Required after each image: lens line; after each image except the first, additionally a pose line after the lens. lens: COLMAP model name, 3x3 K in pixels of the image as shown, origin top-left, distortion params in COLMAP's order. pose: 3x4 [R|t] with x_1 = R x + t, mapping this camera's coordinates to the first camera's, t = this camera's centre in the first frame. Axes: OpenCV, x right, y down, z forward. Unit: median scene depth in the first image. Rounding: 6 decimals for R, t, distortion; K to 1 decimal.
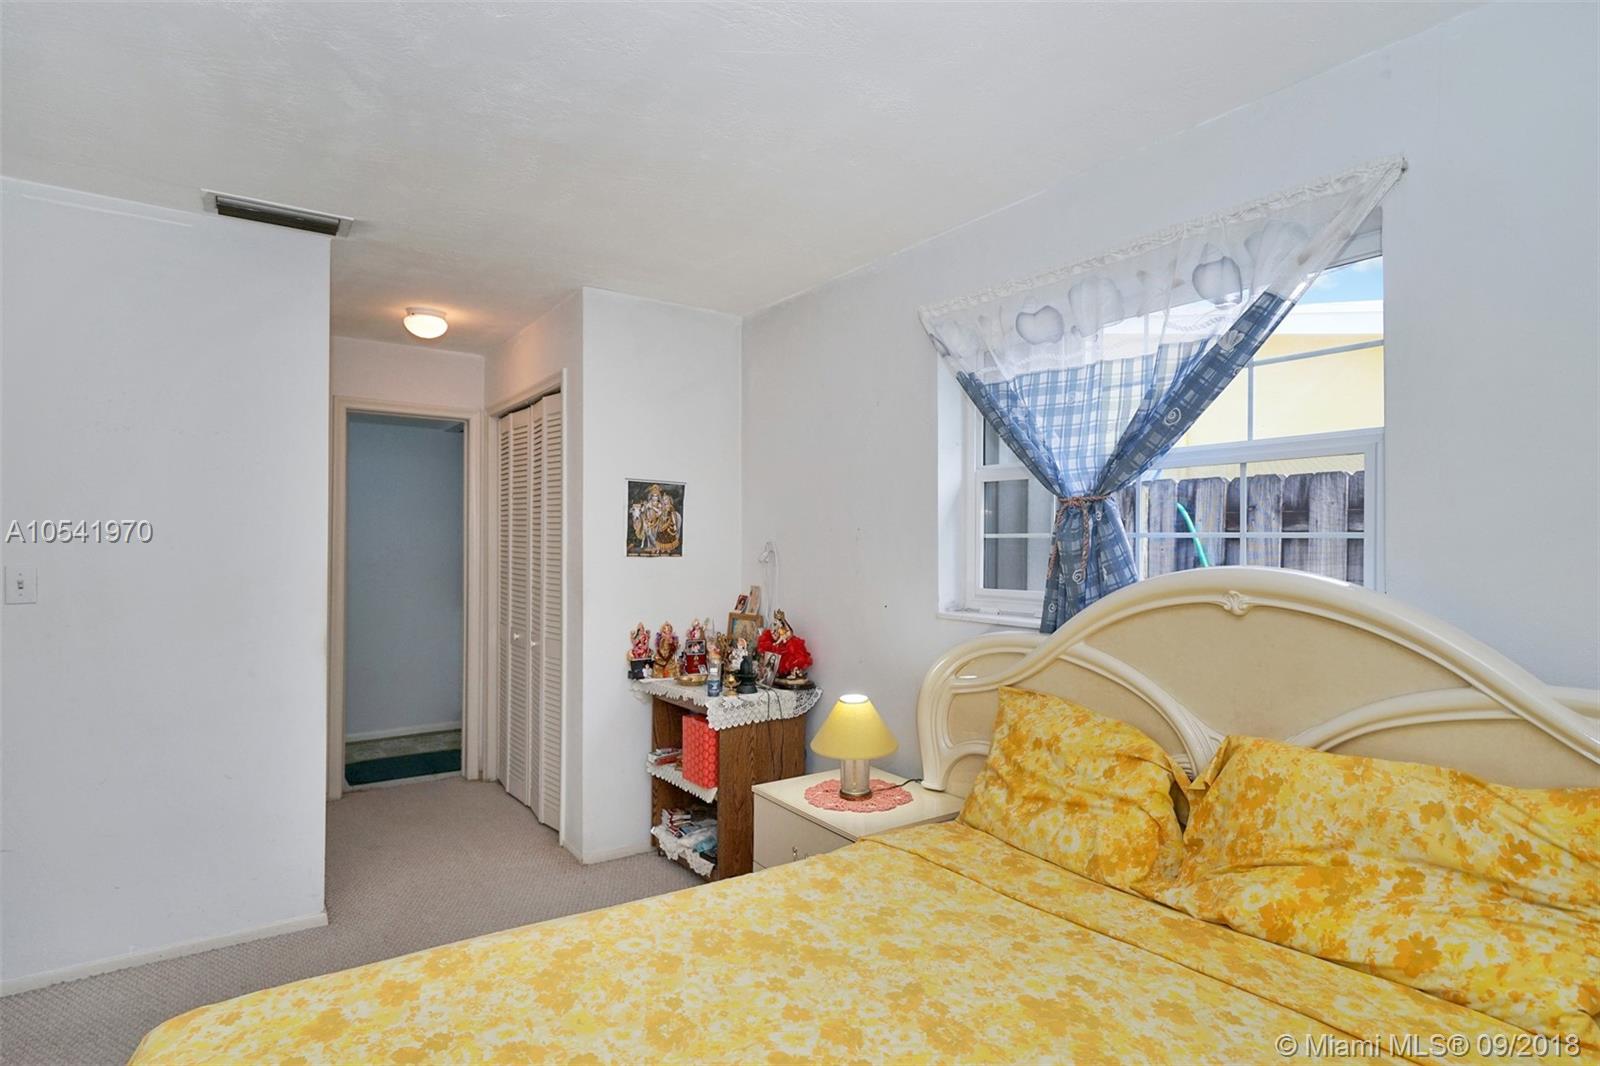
lens RADIAL K [[822.9, 0, 800.0], [0, 822.9, 533.0], [0, 0, 1]] dist [0.028424, 0.000003]
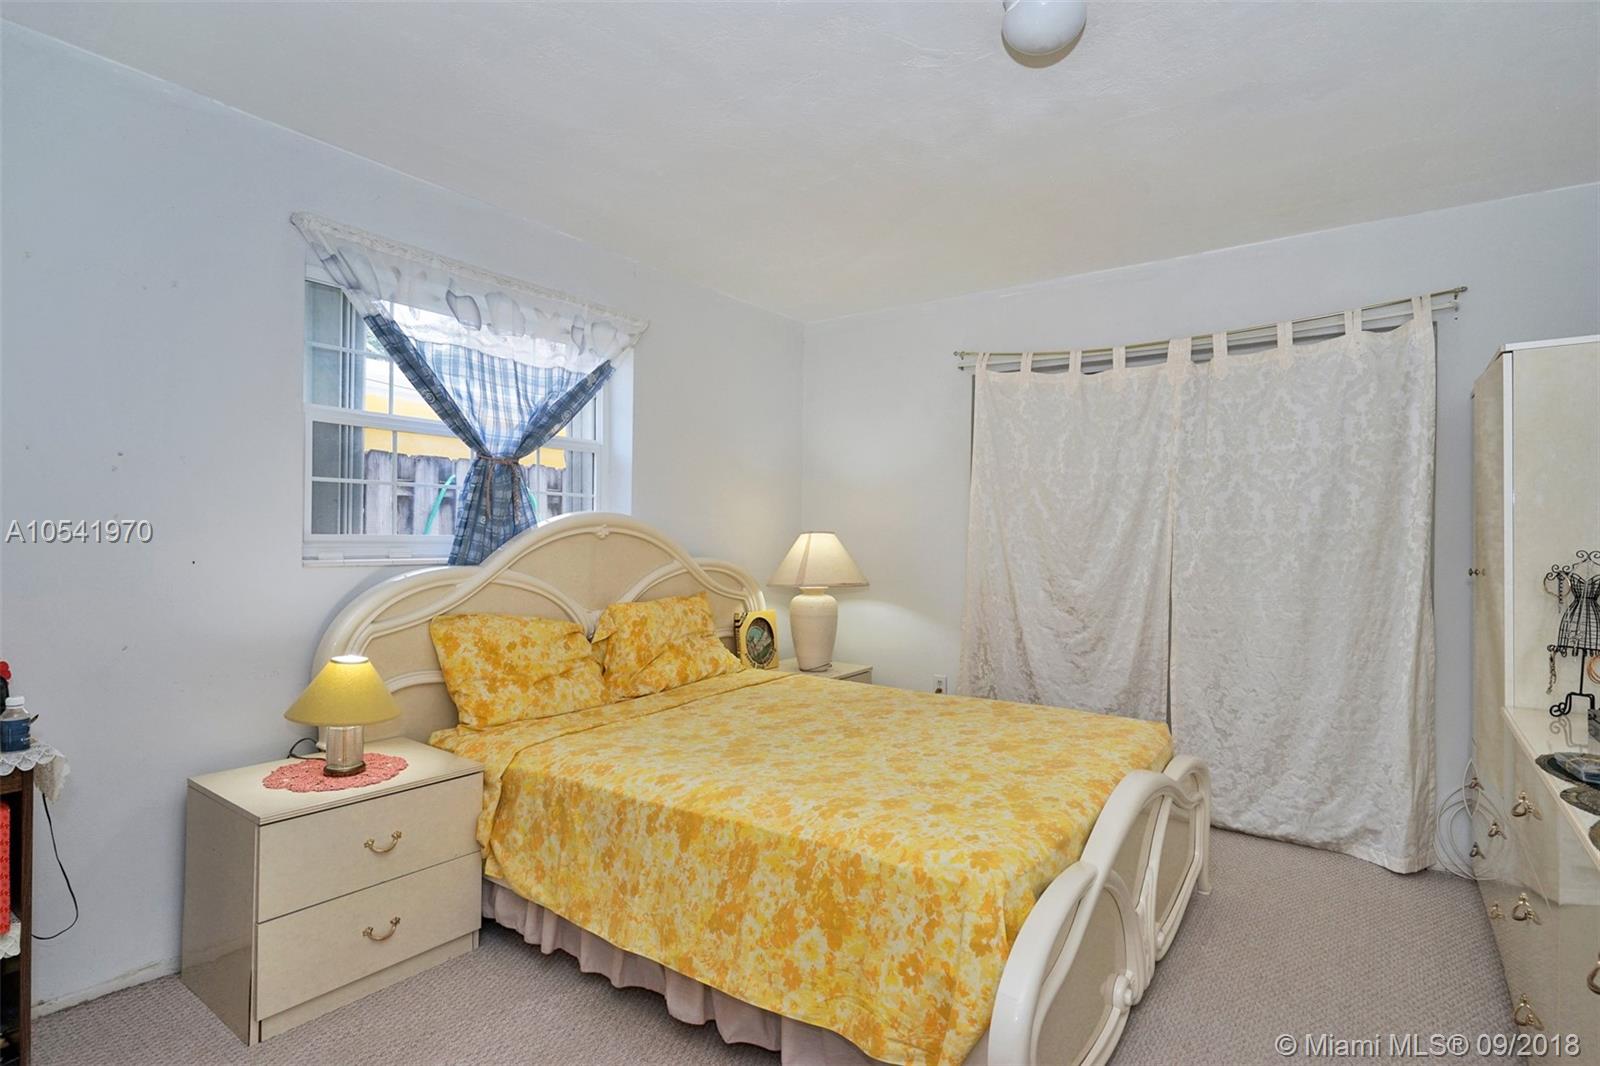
lens RADIAL K [[810.5, 0, 800.0], [0, 810.5, 533.0], [0, 0, 1]] dist [-0.075289, -0.000017]
pose [[-0.334998, 0.008667, 0.942179, -1.152470], [-0.017306, 0.999732, -0.015350, 0.099986], [-0.942060, -0.021448, -0.334758, 1.108766]]
